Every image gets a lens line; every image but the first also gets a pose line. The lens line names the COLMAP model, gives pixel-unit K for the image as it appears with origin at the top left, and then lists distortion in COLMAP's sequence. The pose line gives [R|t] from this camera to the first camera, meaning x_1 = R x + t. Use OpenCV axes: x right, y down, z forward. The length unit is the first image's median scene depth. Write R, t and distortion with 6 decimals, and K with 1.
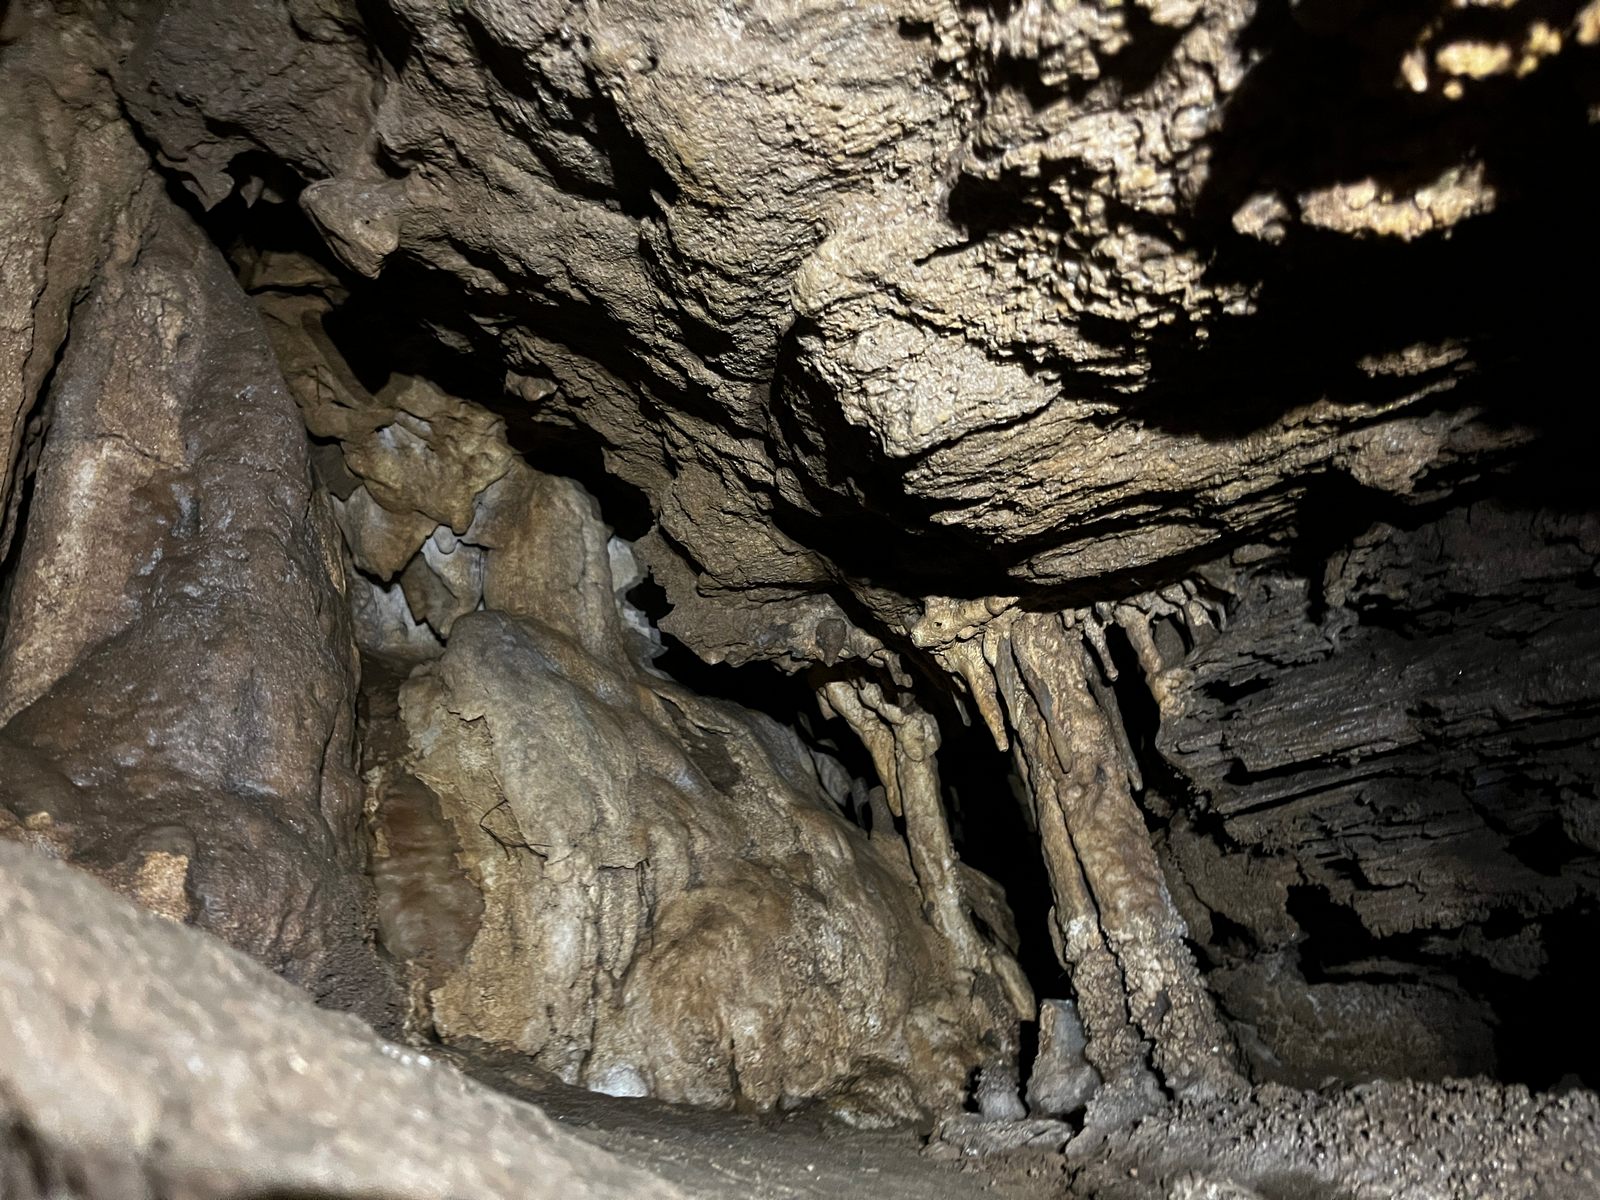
lens RADIAL K [[1198.8, 0, 800.0], [0, 1198.8, 600.0], [0, 0, 1]] dist [0.096184, -0.131415]
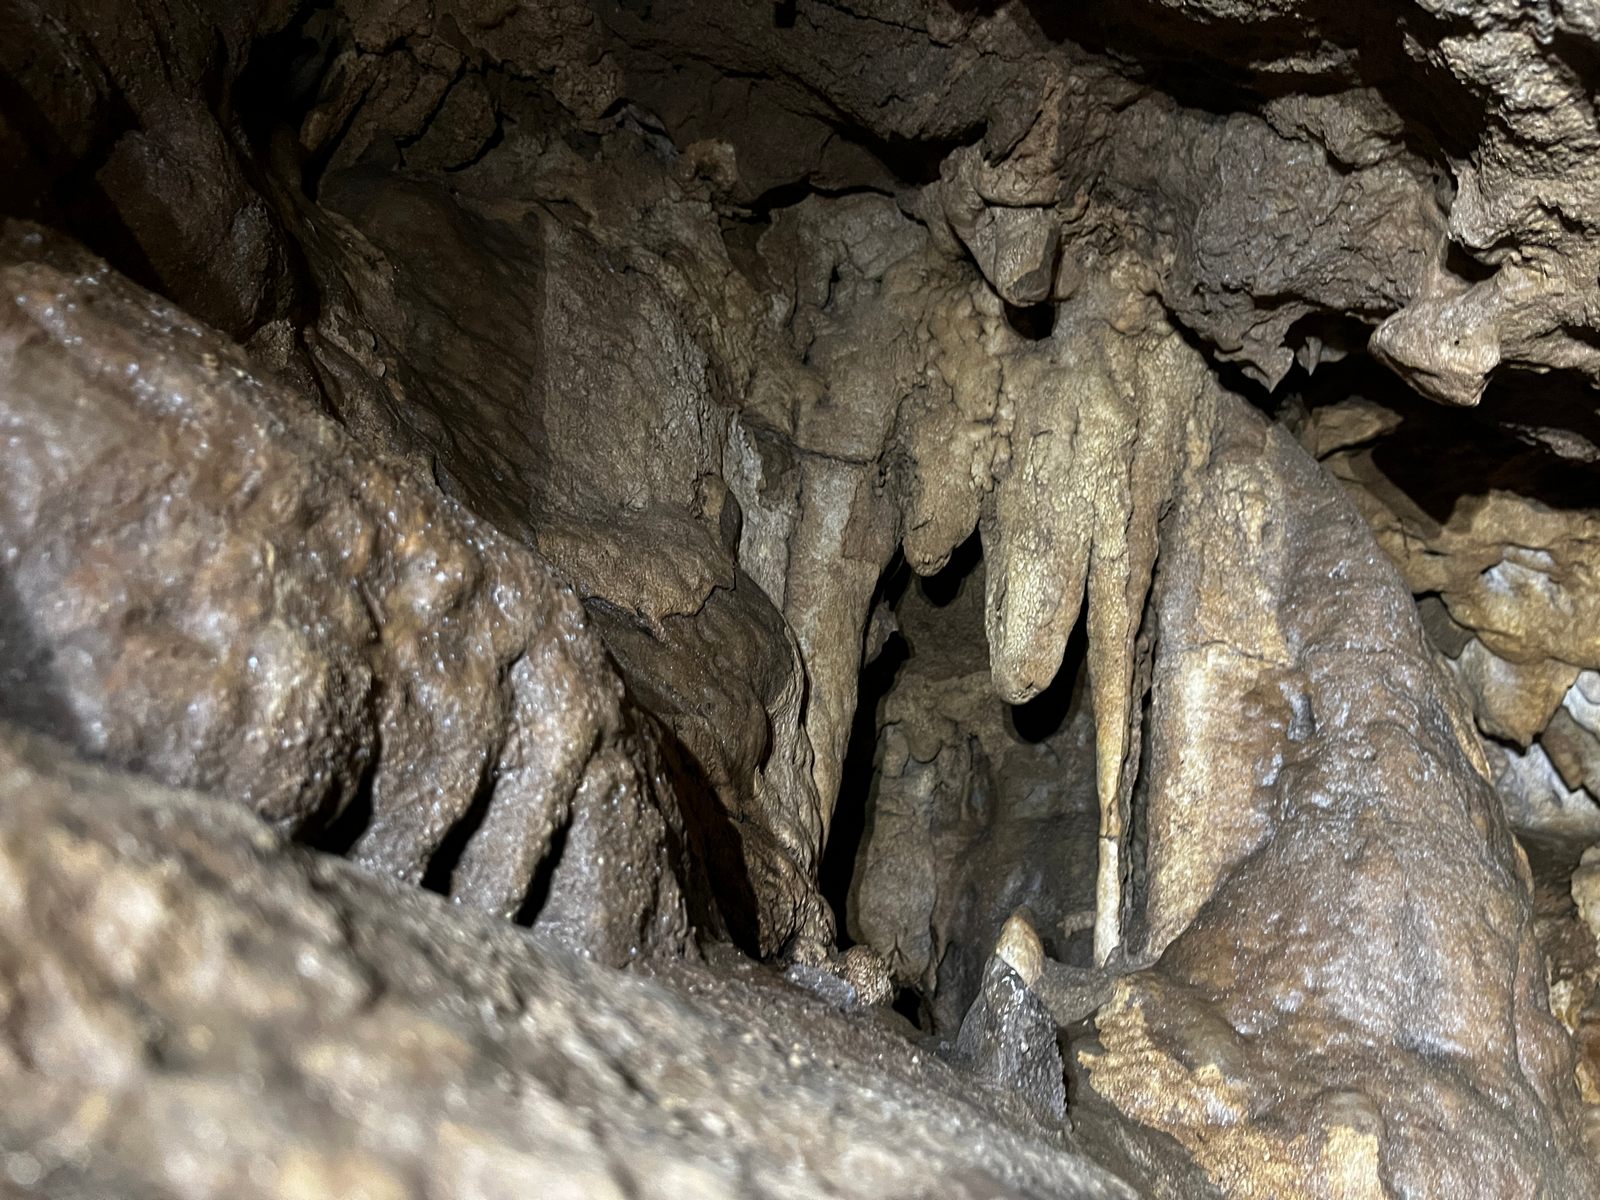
lens RADIAL K [[1220.2, 0, 800.0], [0, 1220.2, 600.0], [0, 0, 1]] dist [0.035388, -0.043664]
pose [[0.659554, -0.185165, -0.728493, -0.065249], [0.091115, 0.981731, -0.167039, -0.035227], [0.746115, 0.043794, 0.664376, 0.104914]]
